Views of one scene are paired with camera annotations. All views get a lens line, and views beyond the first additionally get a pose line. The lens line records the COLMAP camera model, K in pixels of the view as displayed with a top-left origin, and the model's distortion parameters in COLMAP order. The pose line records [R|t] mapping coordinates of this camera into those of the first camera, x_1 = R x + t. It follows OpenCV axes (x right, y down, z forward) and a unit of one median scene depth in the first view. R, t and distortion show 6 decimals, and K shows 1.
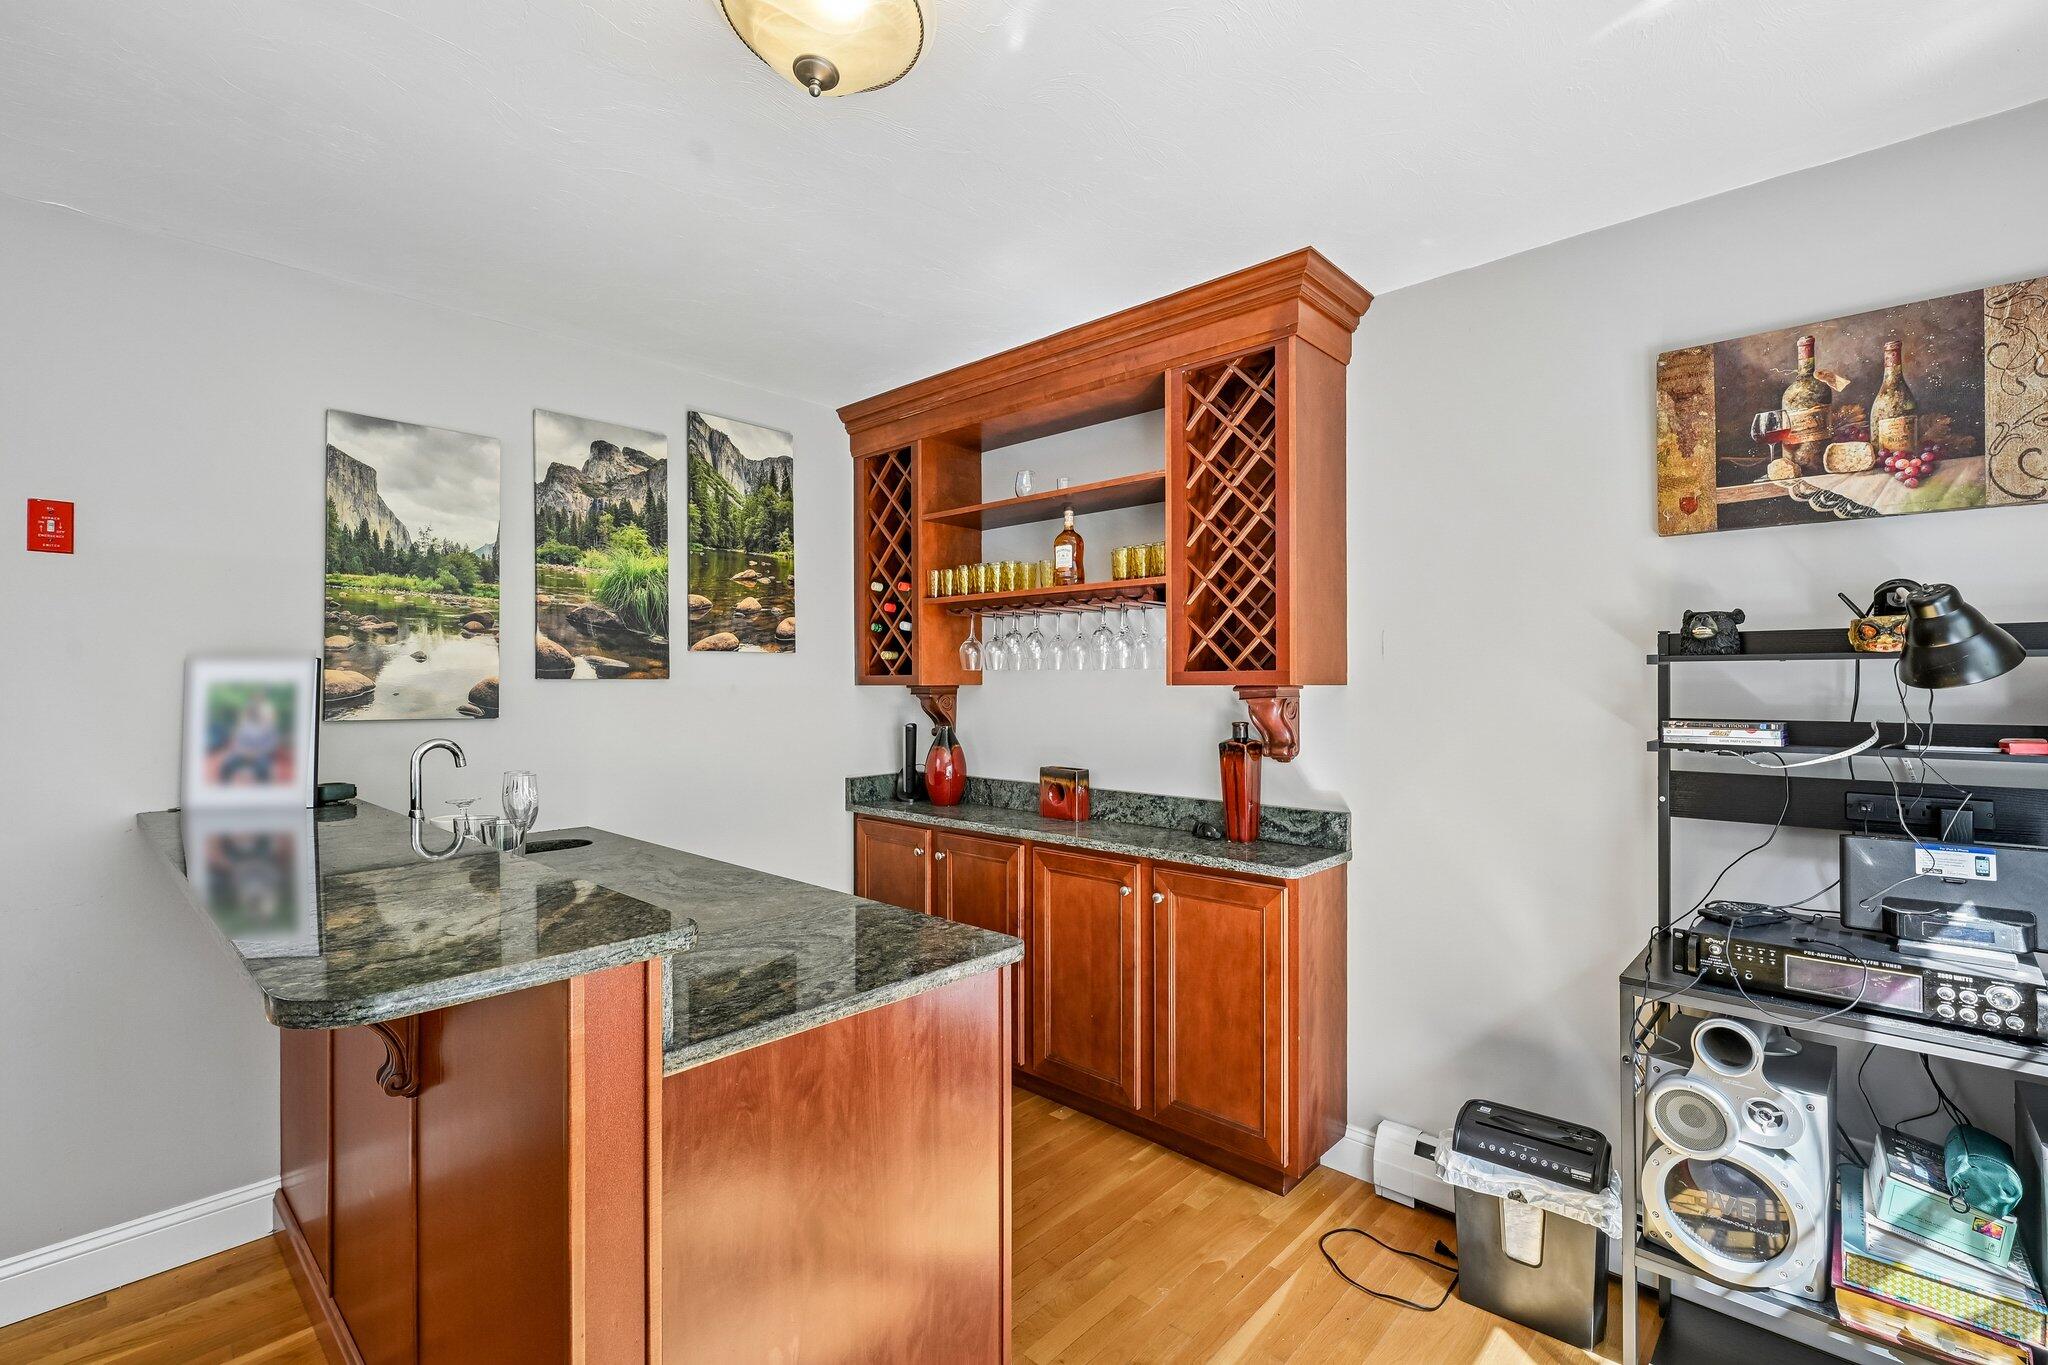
lens RADIAL K [[921.1, 0, 1021.4], [0, 921.1, 679.8], [0, 0, 1]] dist [0.002486, -0.000751]
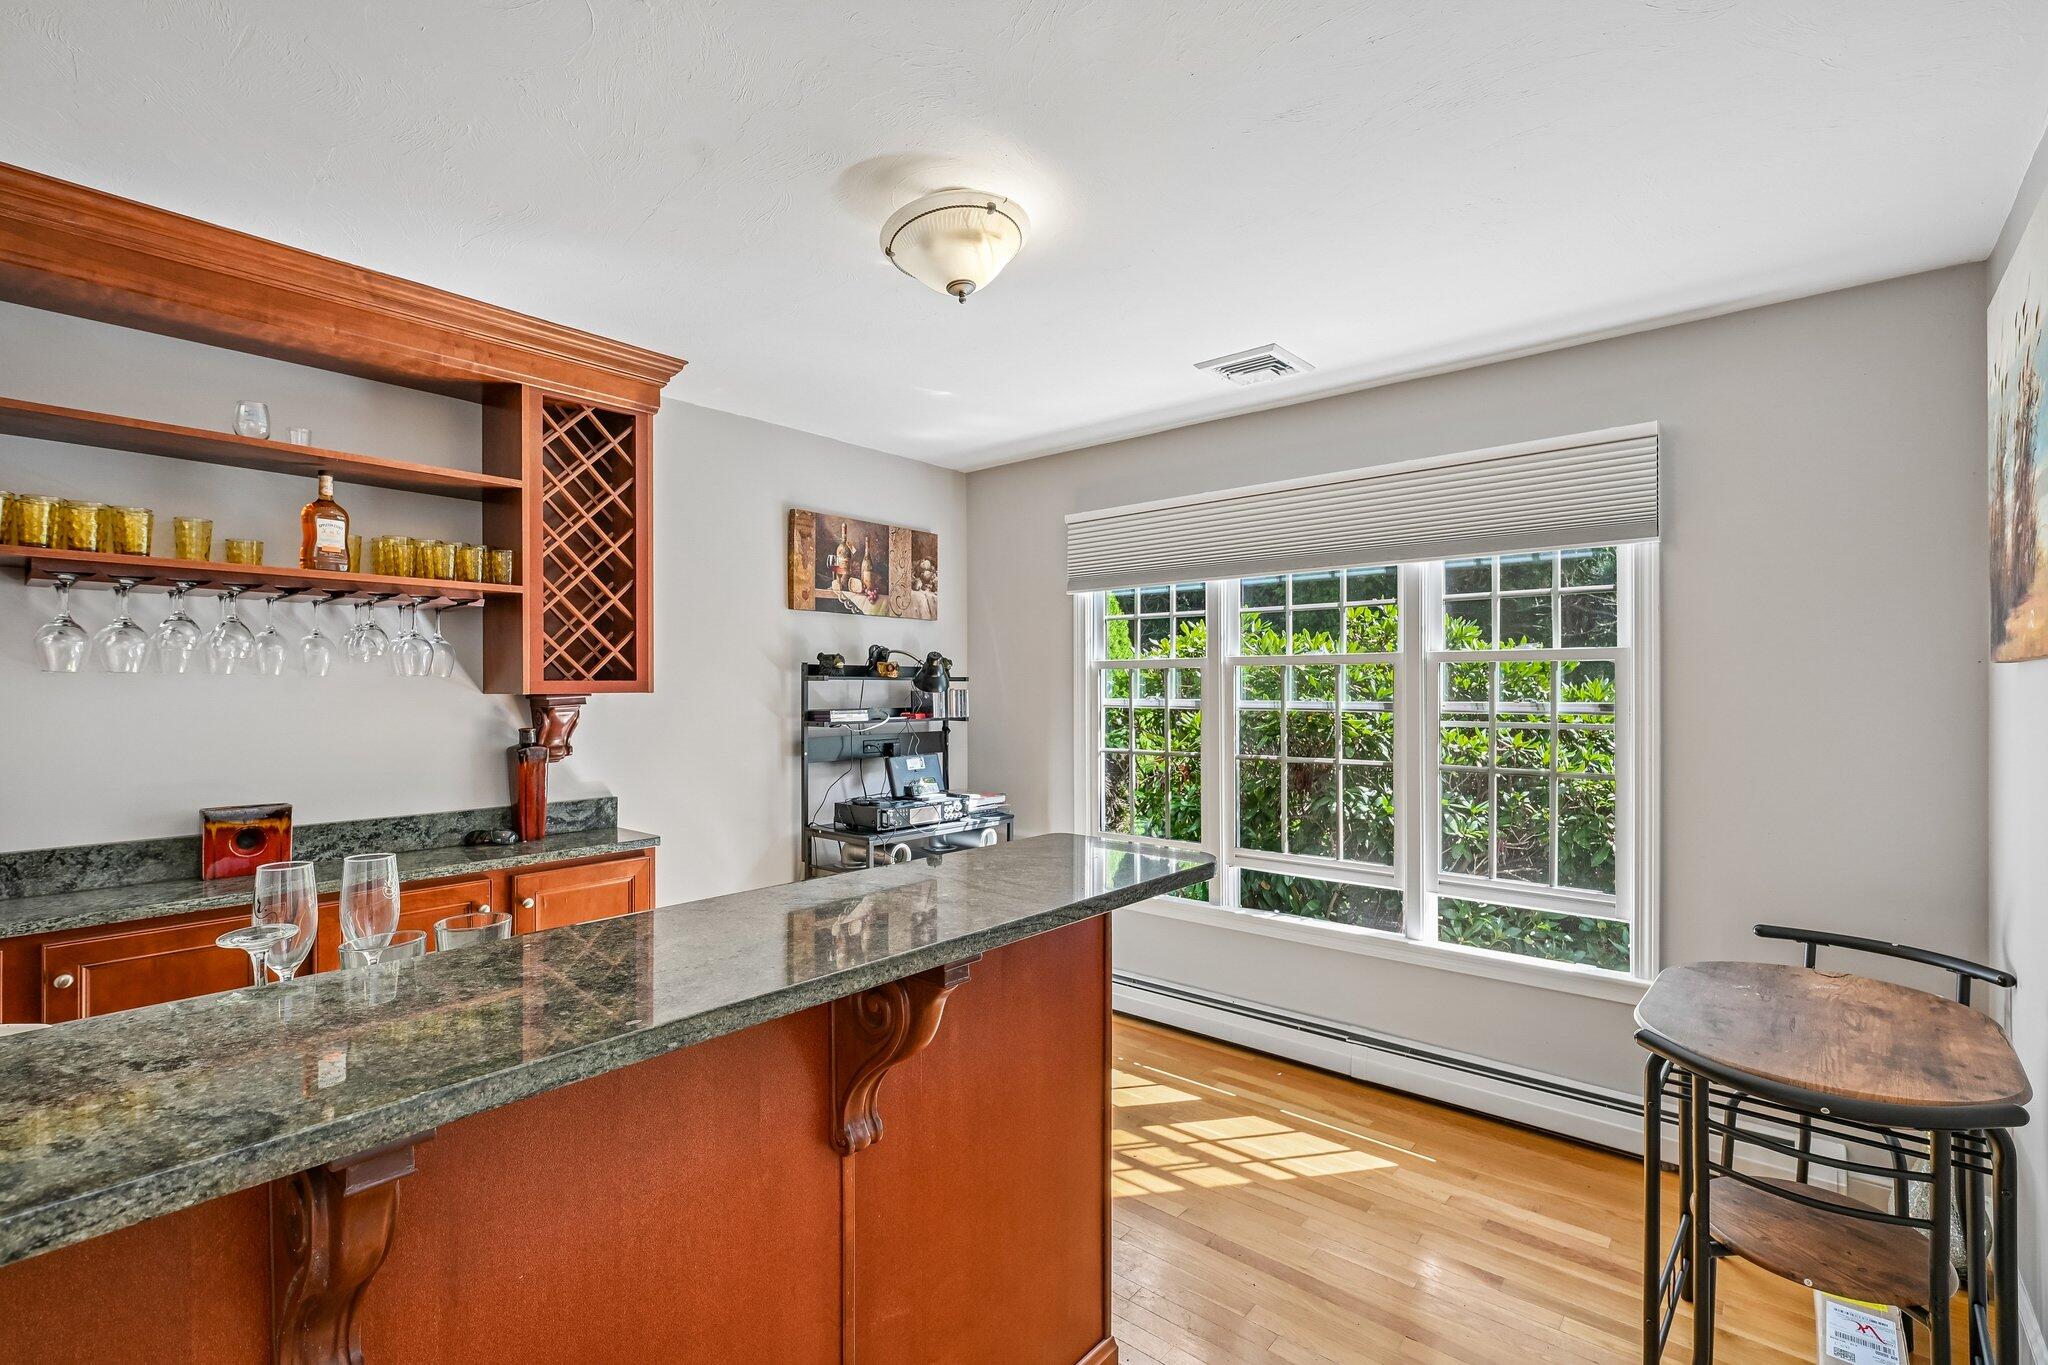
lens RADIAL K [[921.1, 0, 1019.2], [0, 921.1, 687.5], [0, 0, 1]] dist [0.002486, -0.000751]
pose [[-0.042558, 0.003675, 0.999087, -1.113074], [0.000017, 0.999993, -0.003677, 0.003578], [-0.999094, -0.000139, -0.042558, 0.627301]]
